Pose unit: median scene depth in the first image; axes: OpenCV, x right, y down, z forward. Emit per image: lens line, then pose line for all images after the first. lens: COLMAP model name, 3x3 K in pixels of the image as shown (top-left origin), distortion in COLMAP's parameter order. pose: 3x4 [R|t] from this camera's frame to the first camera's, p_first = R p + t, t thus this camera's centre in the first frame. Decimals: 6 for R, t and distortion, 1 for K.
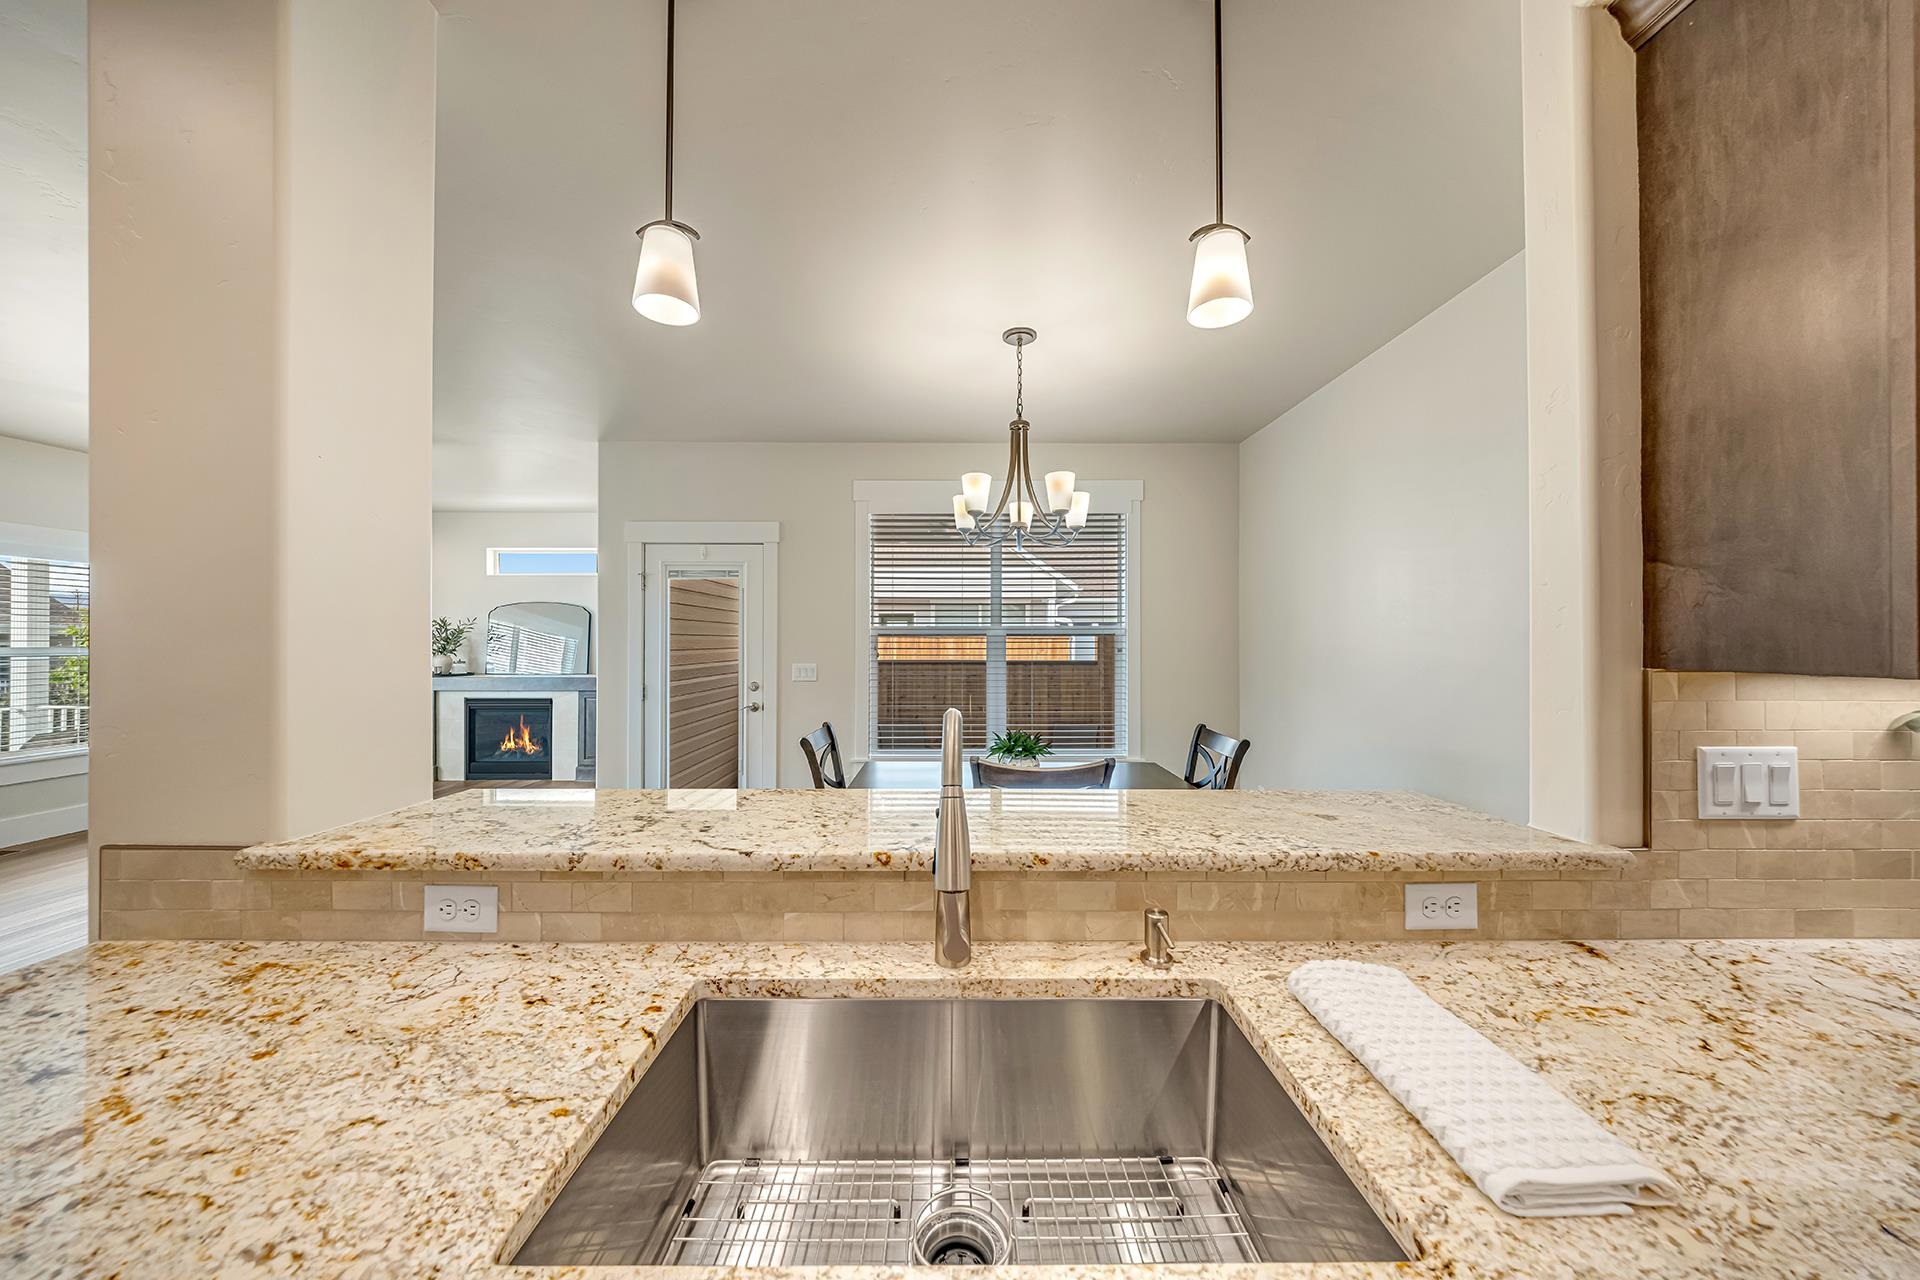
lens RADIAL K [[634.8, 0, 965.3], [0, 634.8, 644.5], [0, 0, 1]] dist [0.000070, -0.000236]
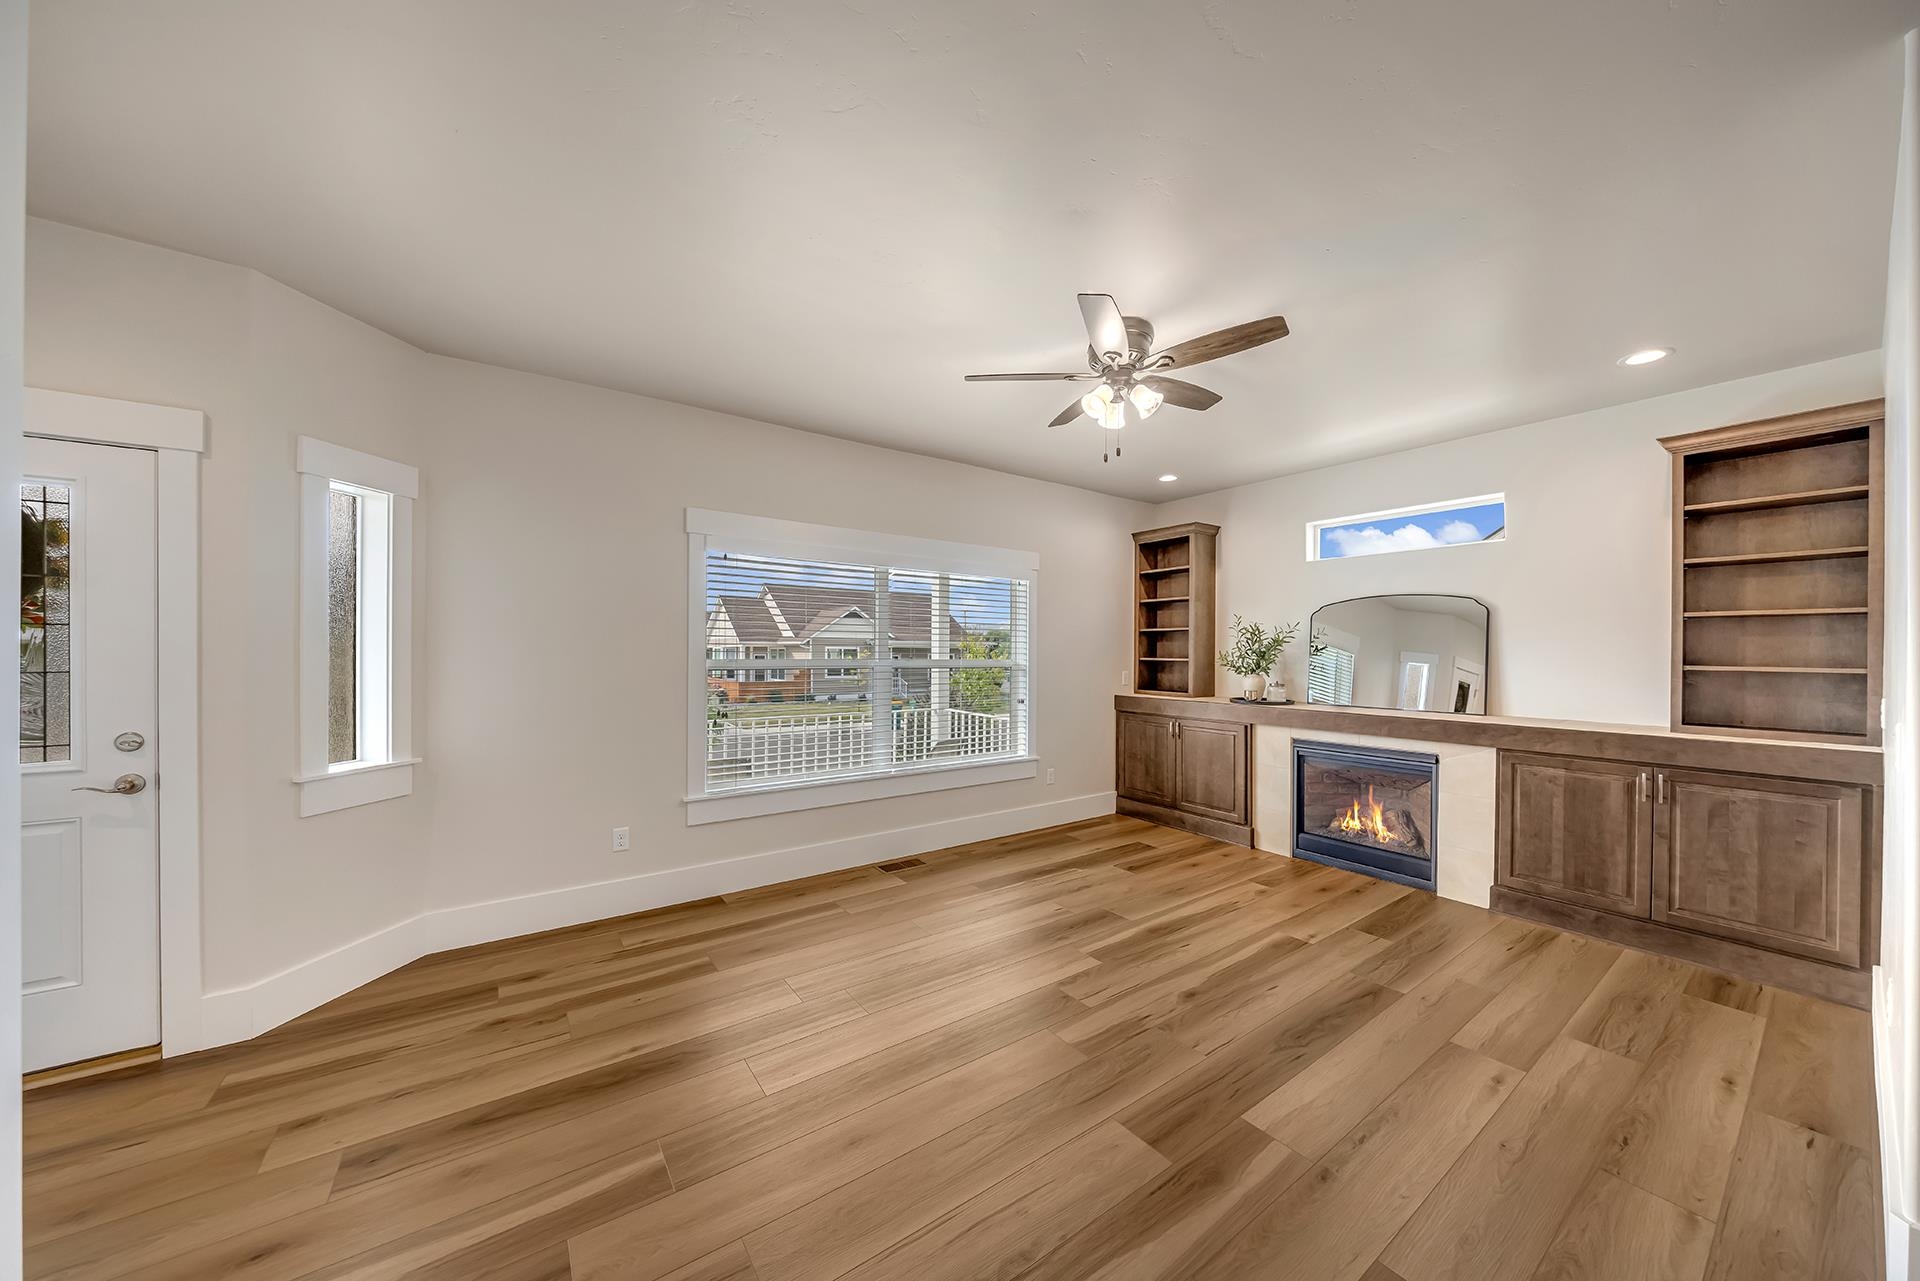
lens RADIAL K [[634.8, 0, 956.2], [0, 634.8, 652.5], [0, 0, 1]] dist [0.000070, -0.000236]
pose [[0.575427, 0.001175, -0.817852, -0.423528], [-0.007414, 0.999965, -0.003780, -0.003920], [0.817820, 0.008239, 0.575416, 0.296078]]
